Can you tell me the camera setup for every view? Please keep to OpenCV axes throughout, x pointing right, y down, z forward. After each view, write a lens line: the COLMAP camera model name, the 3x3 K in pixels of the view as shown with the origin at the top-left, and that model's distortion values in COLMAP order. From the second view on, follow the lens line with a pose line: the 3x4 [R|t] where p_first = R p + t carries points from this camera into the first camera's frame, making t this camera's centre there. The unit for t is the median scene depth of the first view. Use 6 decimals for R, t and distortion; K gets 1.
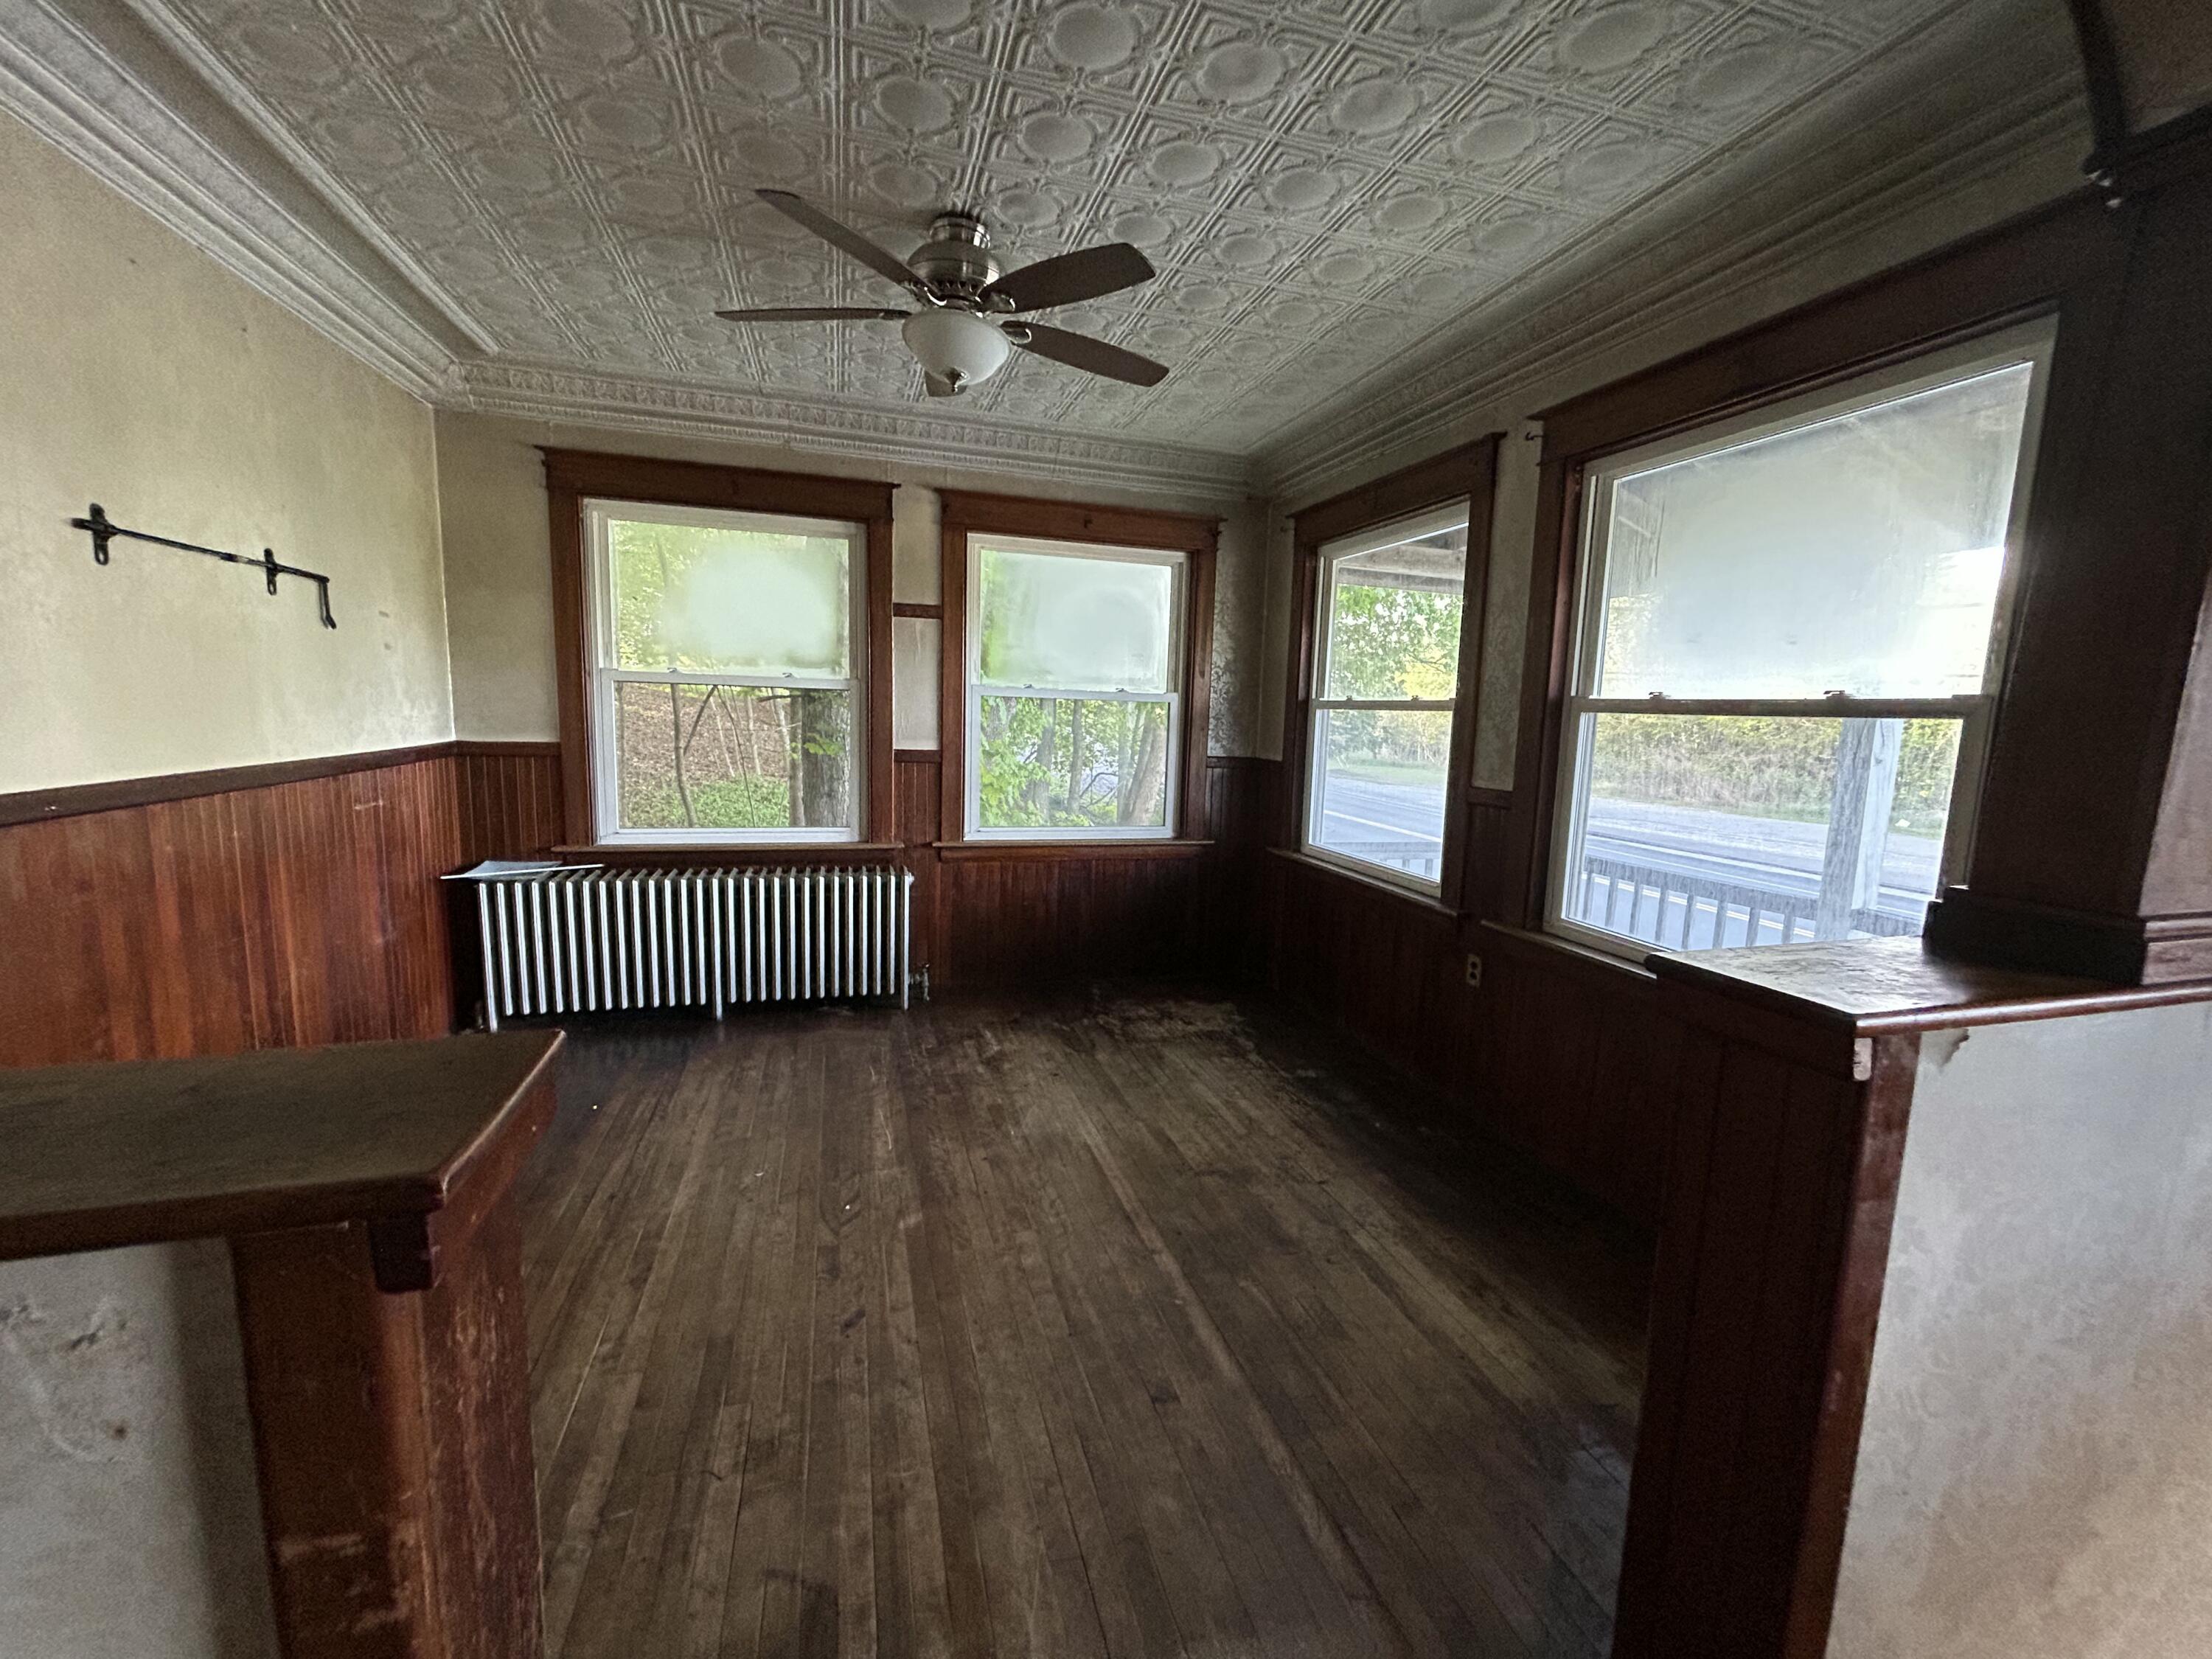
lens RADIAL K [[885.0, 0, 1109.0], [0, 885.0, 822.4], [0, 0, 1]] dist [0.001198, -0.000351]
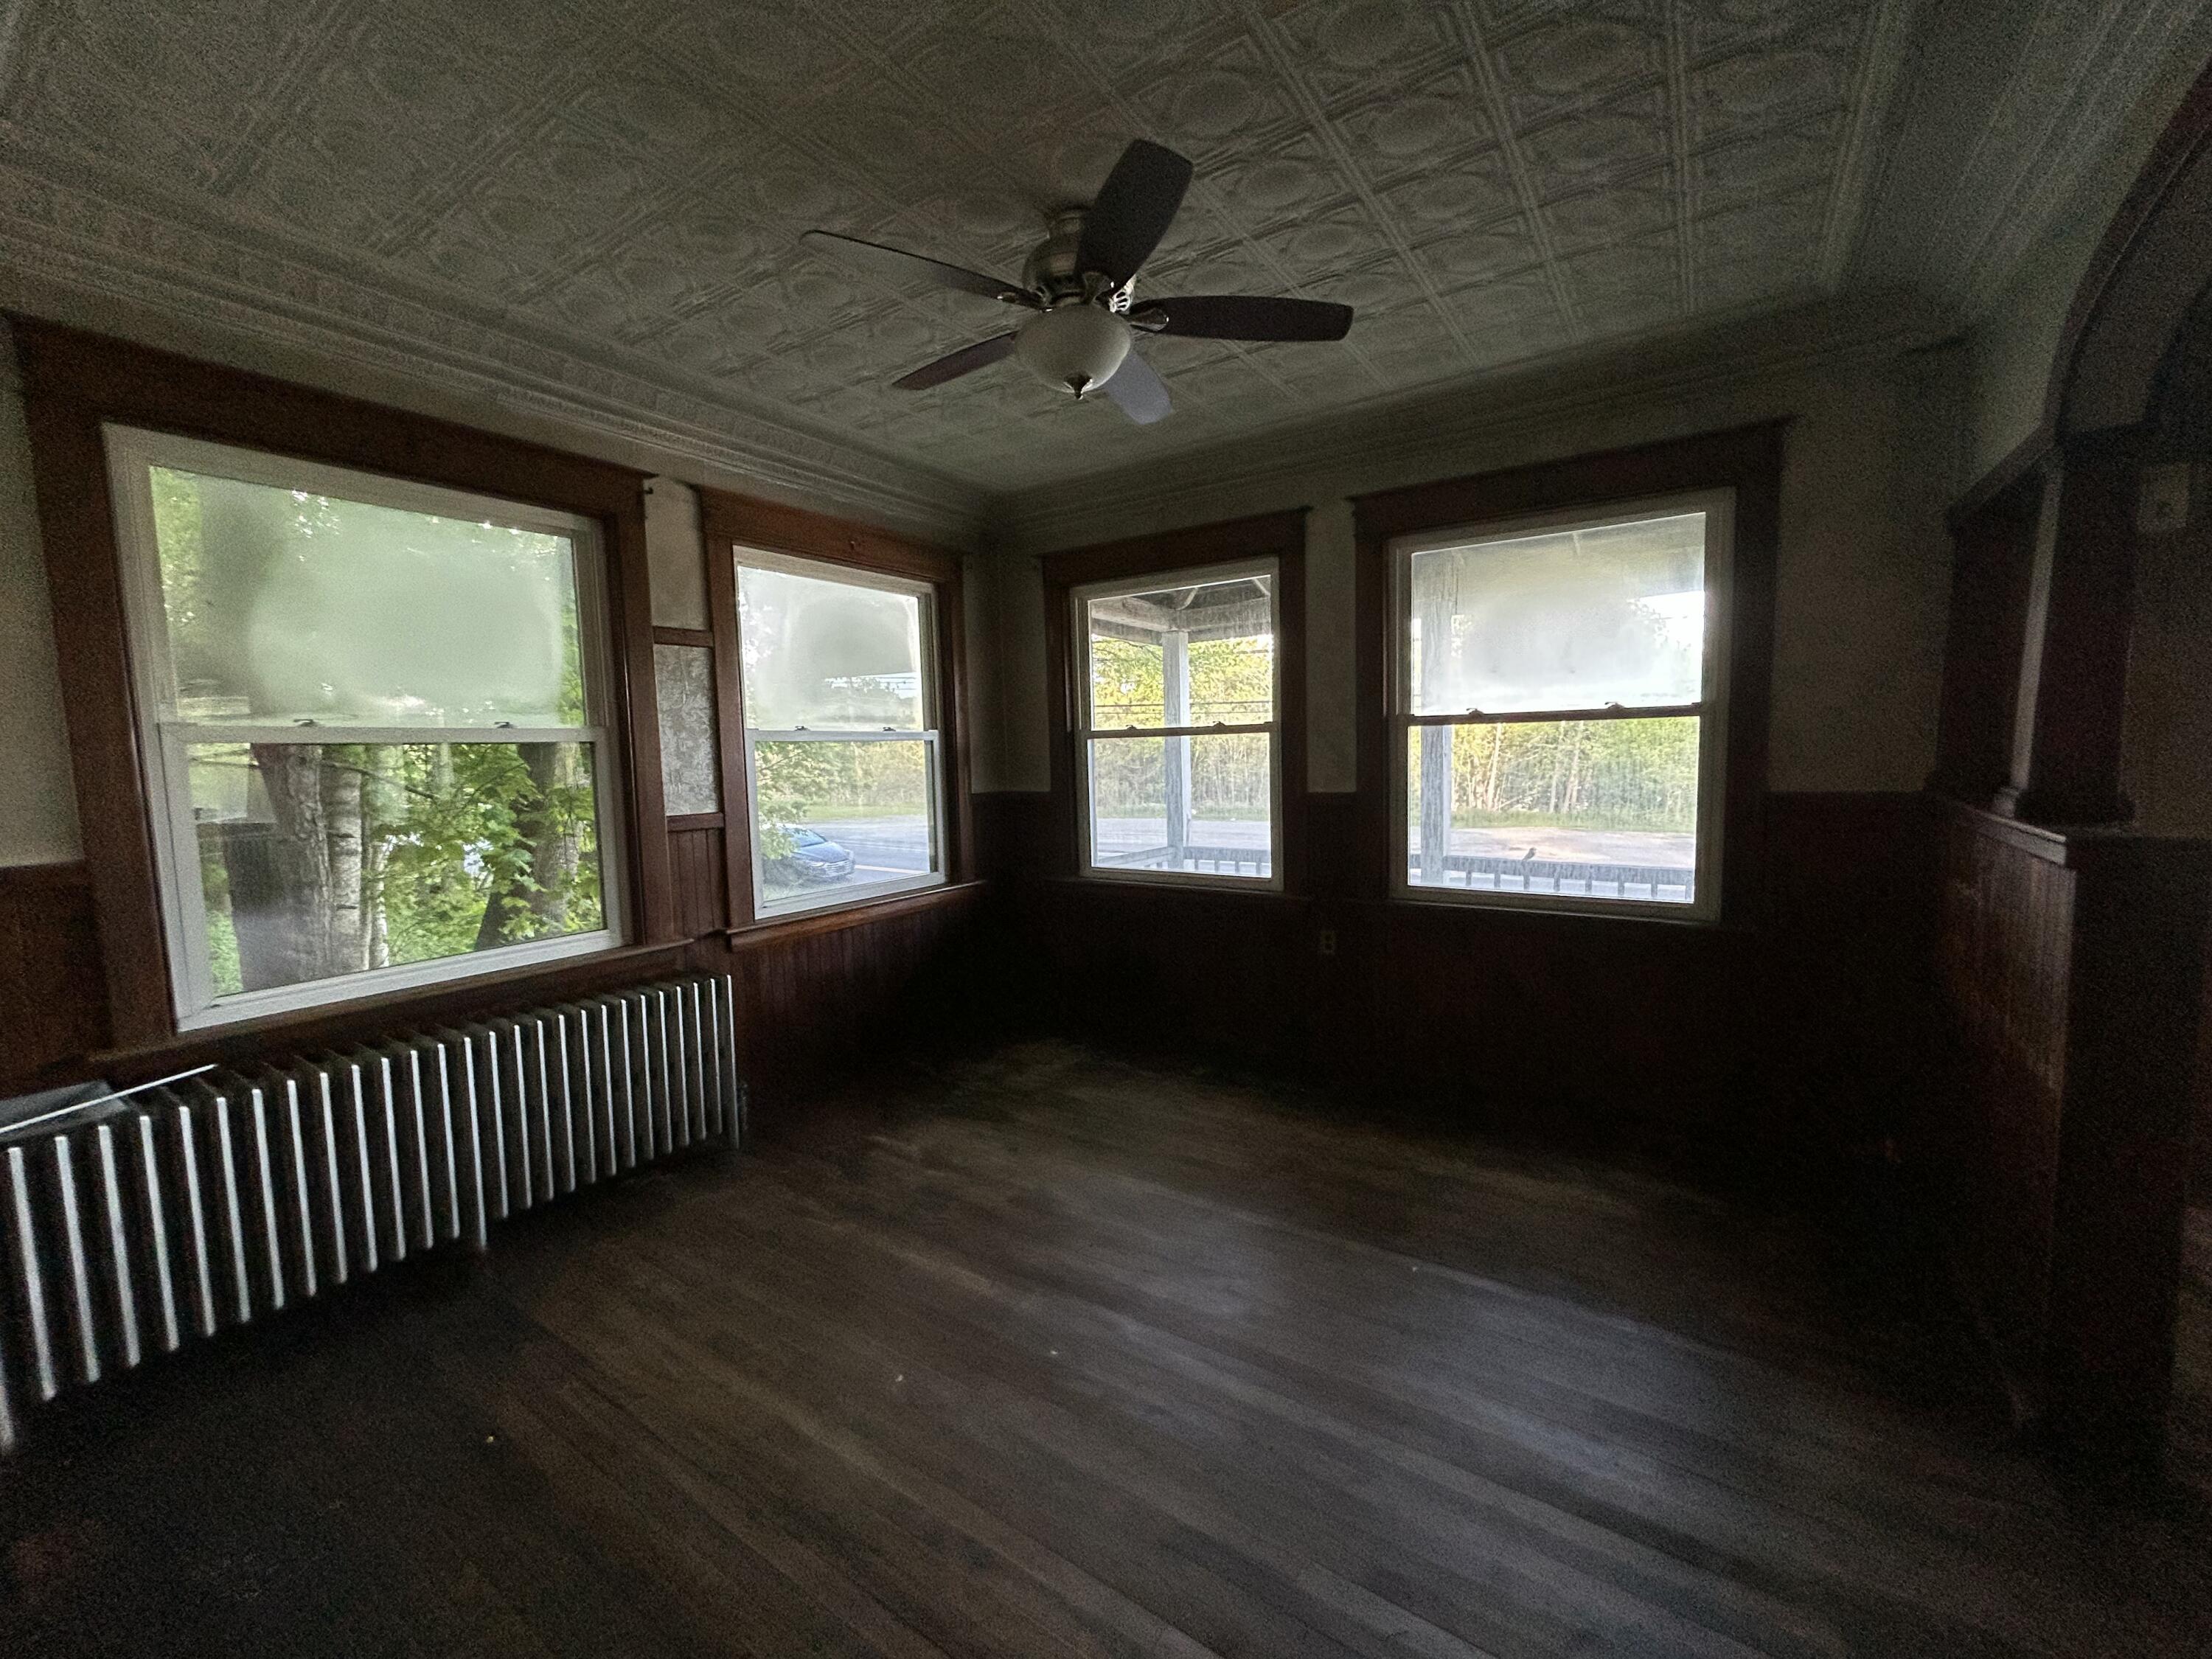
lens RADIAL K [[885.0, 0, 1109.0], [0, 885.0, 822.4], [0, 0, 1]] dist [0.001198, -0.000351]
pose [[0.775190, -0.104495, 0.623025, -0.478716], [0.132131, 0.991231, 0.001849, -0.032730], [-0.617755, 0.080888, 0.782199, 0.190756]]
